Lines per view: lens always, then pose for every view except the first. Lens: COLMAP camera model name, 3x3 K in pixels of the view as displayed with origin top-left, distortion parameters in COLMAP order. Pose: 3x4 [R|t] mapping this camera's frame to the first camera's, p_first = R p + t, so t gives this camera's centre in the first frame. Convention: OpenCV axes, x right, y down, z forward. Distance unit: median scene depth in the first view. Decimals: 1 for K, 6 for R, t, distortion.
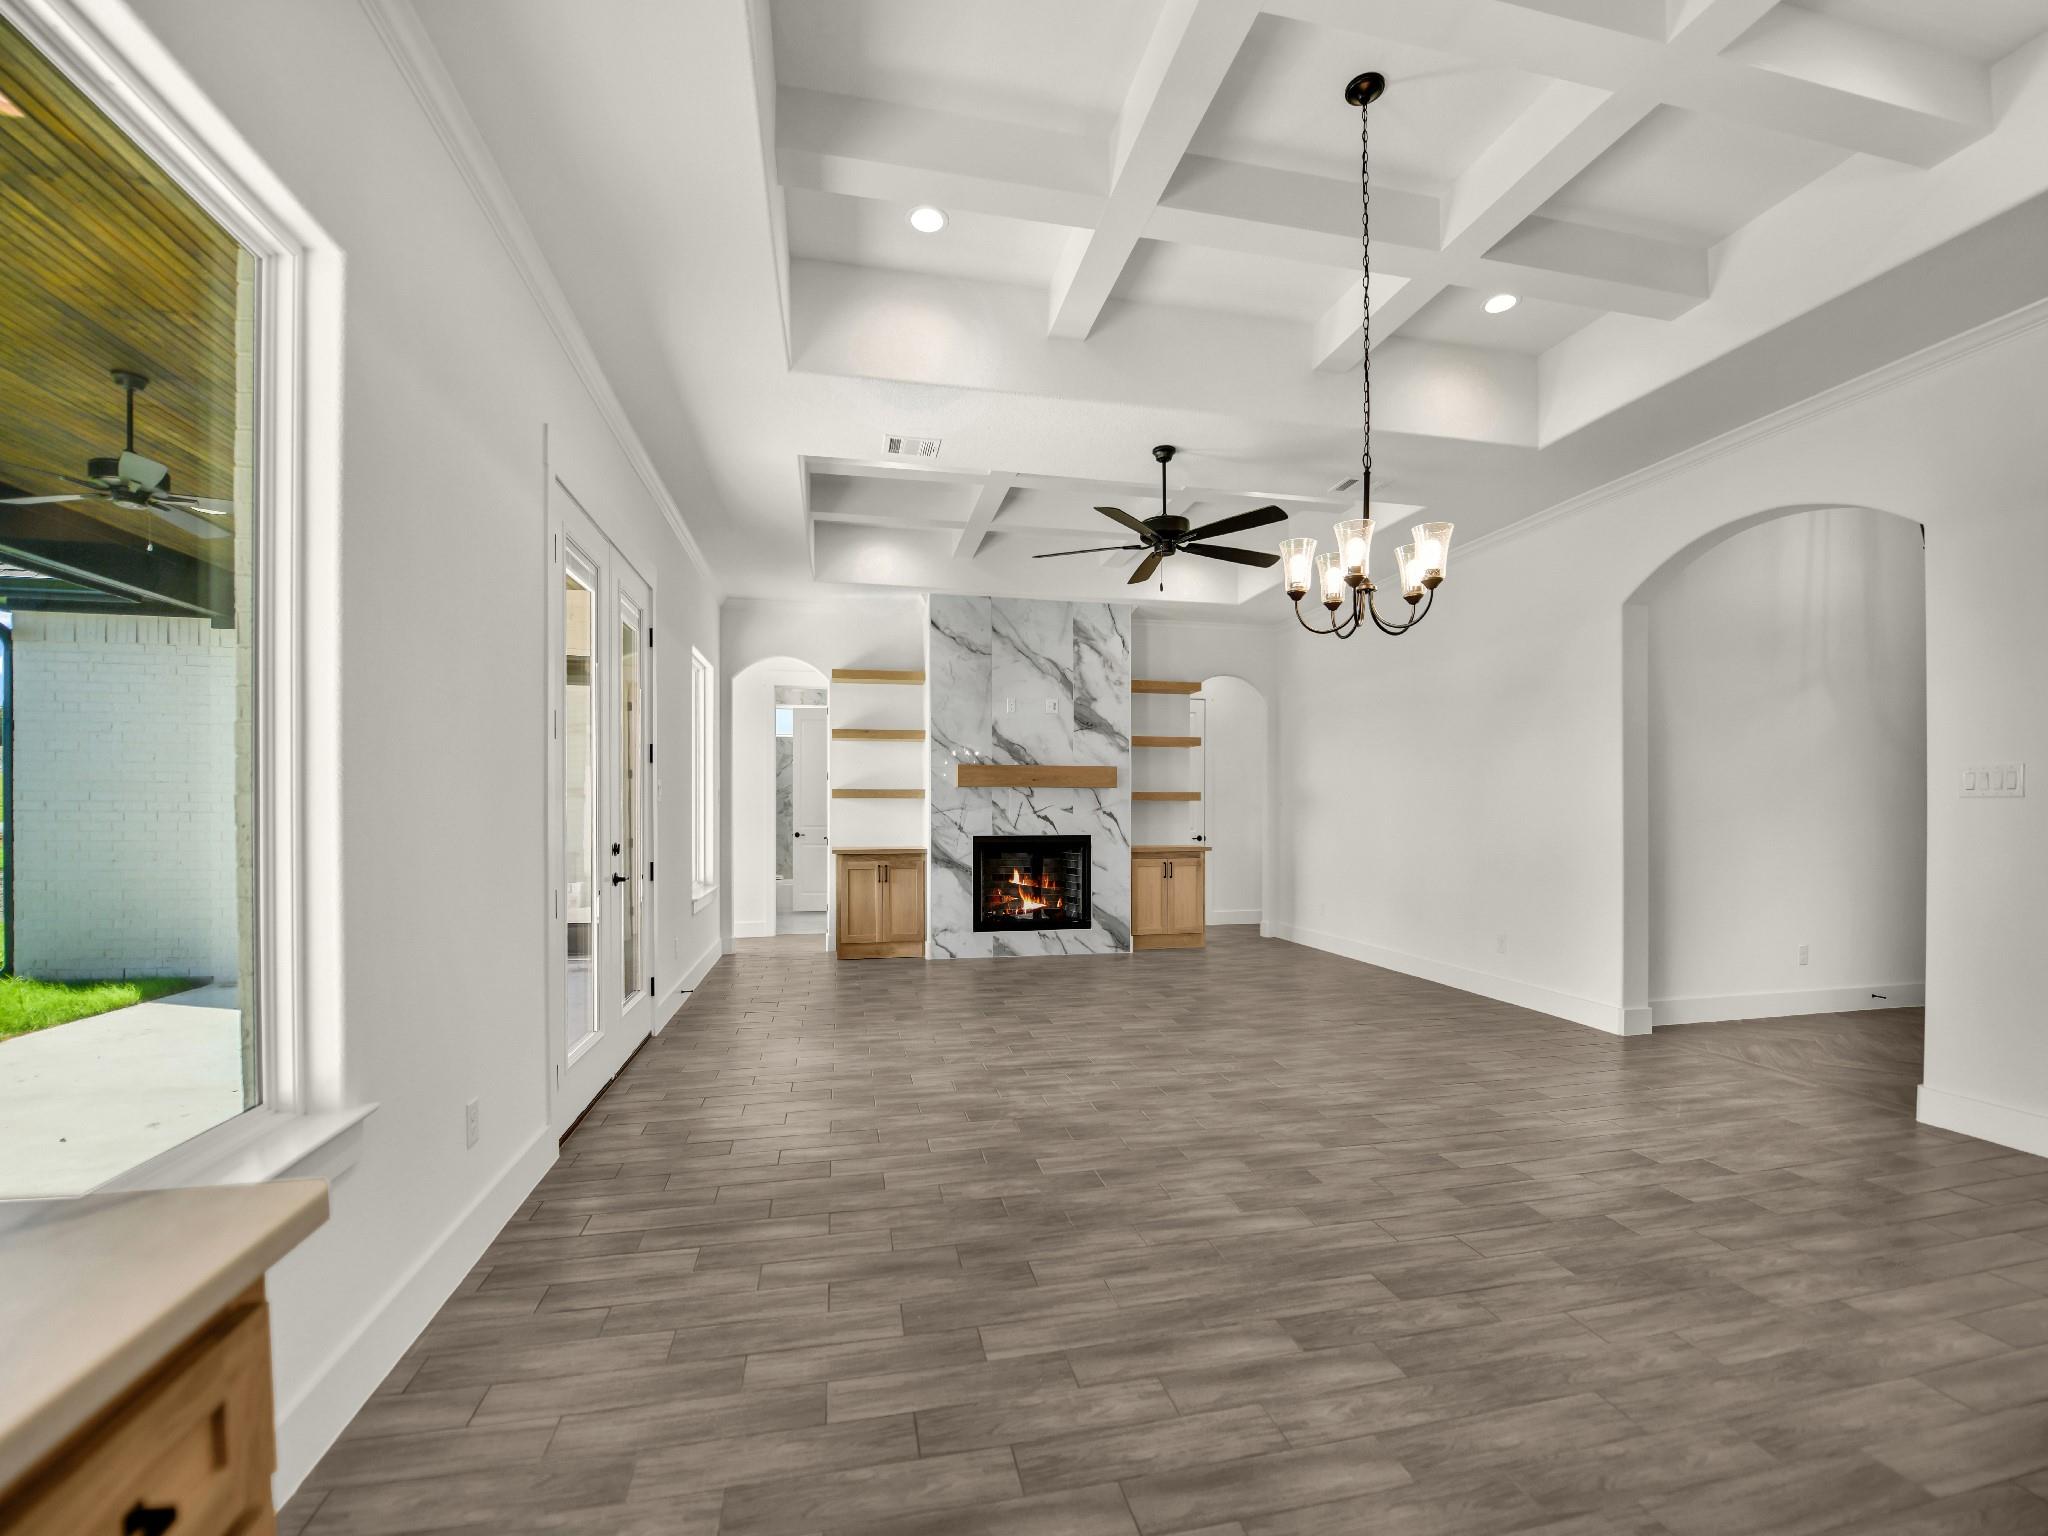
lens RADIAL K [[856.1, 0, 1021.7], [0, 856.1, 807.4], [0, 0, 1]] dist [-0.021444, -0.000226]
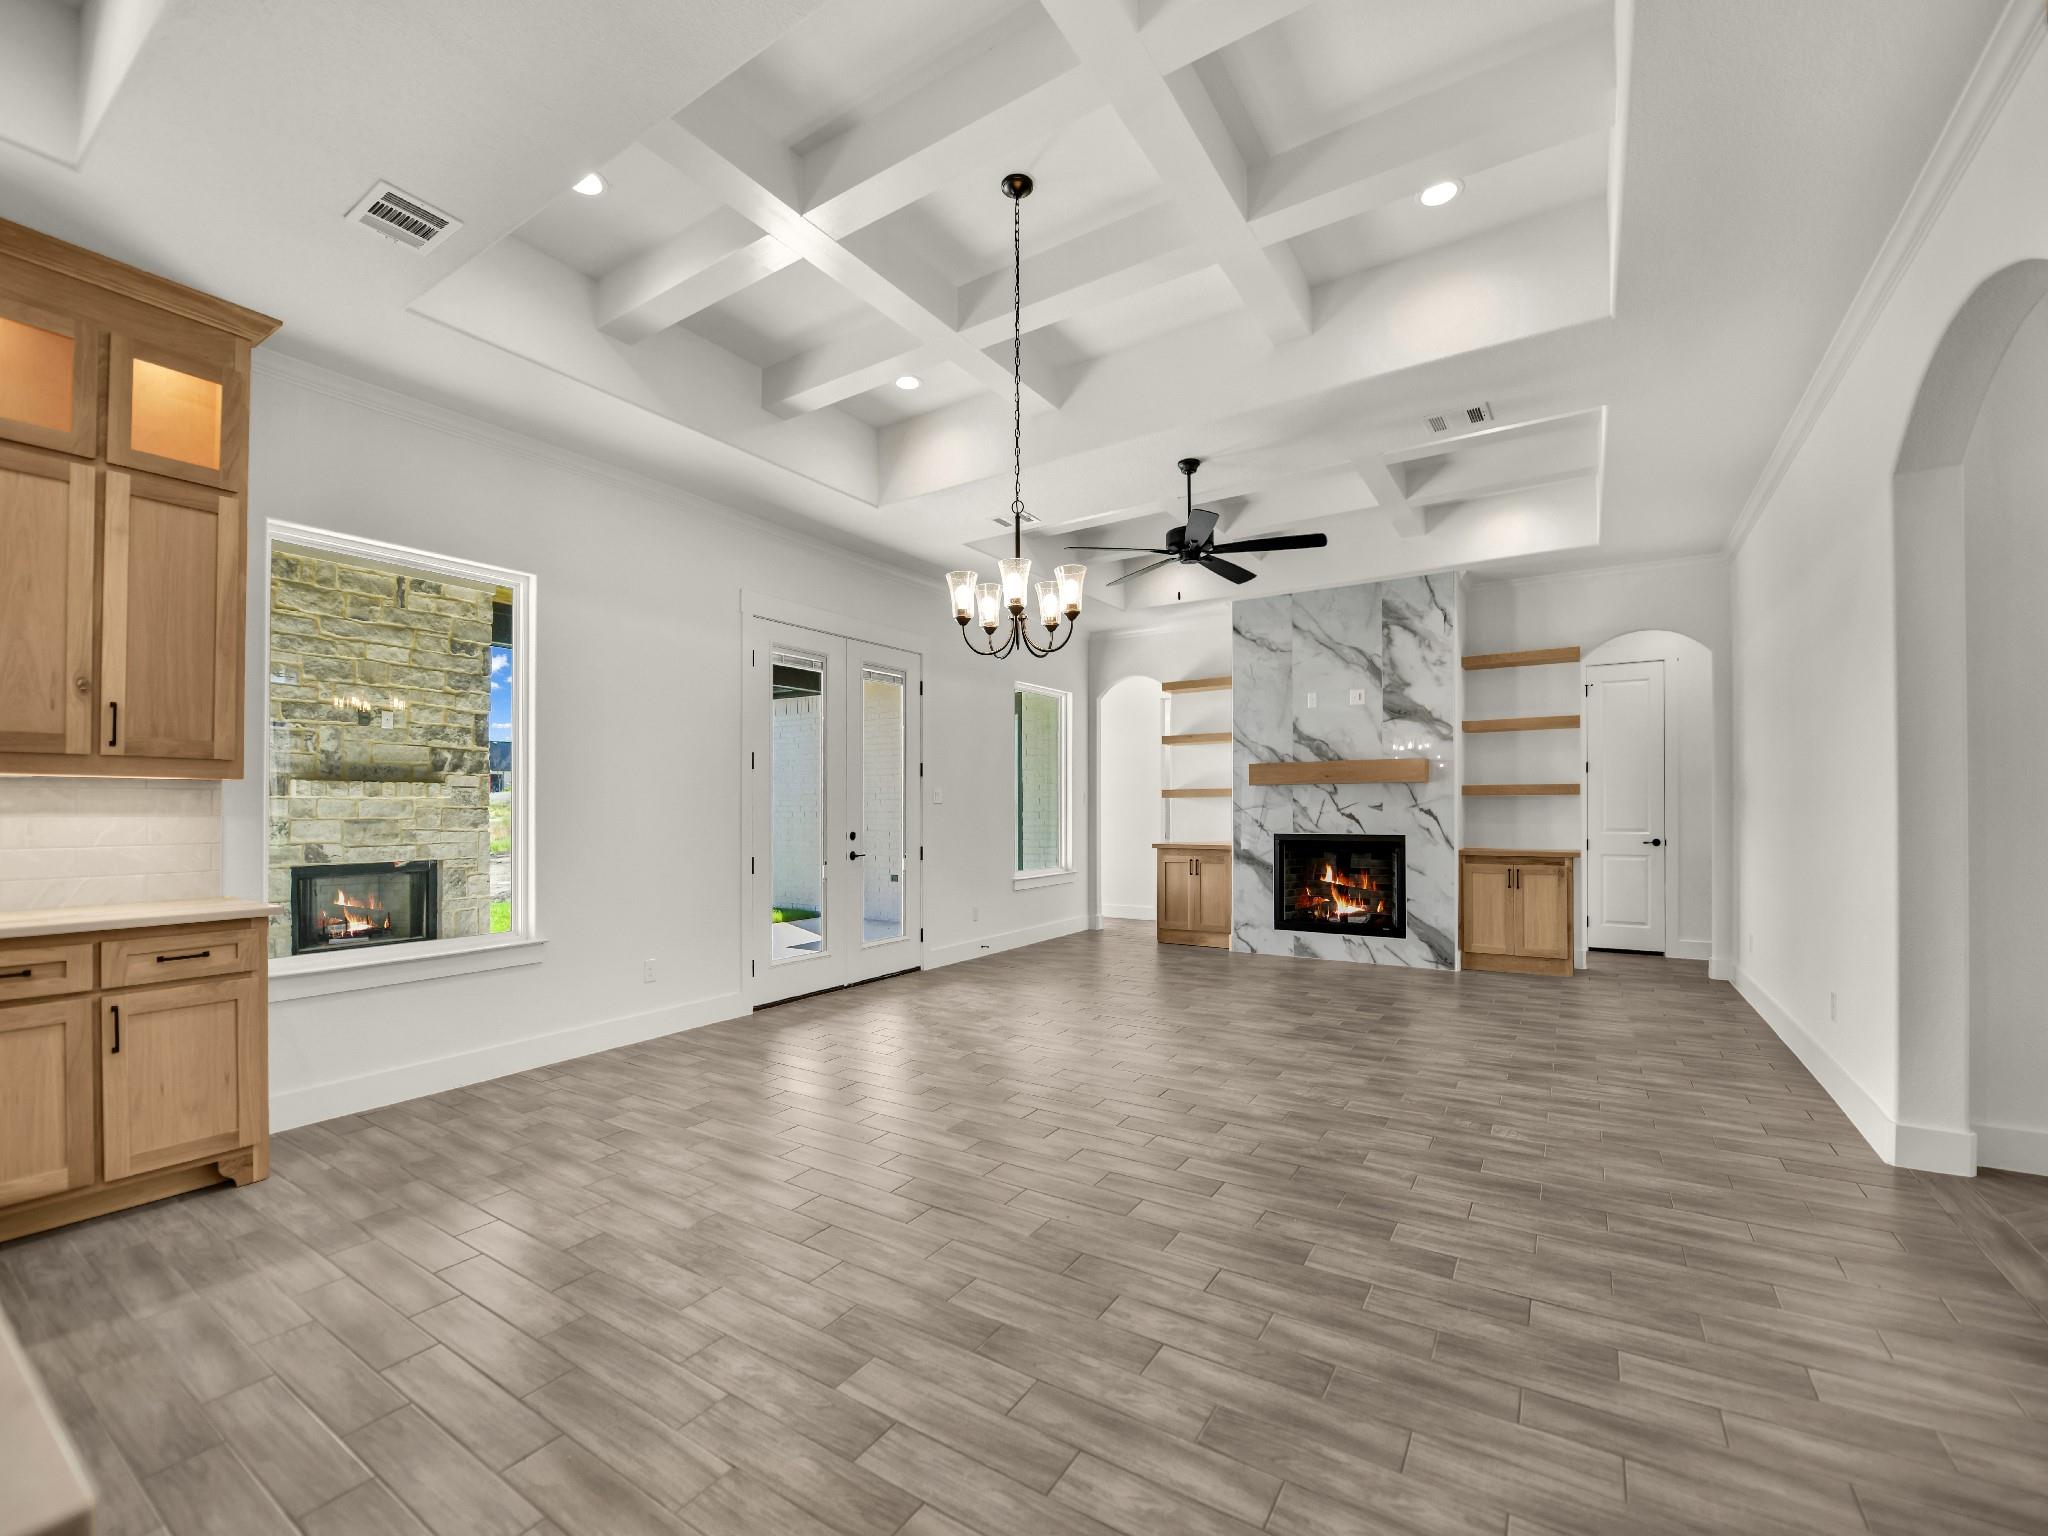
lens RADIAL K [[868.4, 0, 1008.6], [0, 868.4, 798.8], [0, 0, 1]] dist [-0.021086, -0.000365]
pose [[0.700114, -0.012840, -0.713916, 0.450630], [0.007279, 0.999915, -0.010846, 0.000895], [0.713994, 0.002397, 0.700147, 0.063074]]
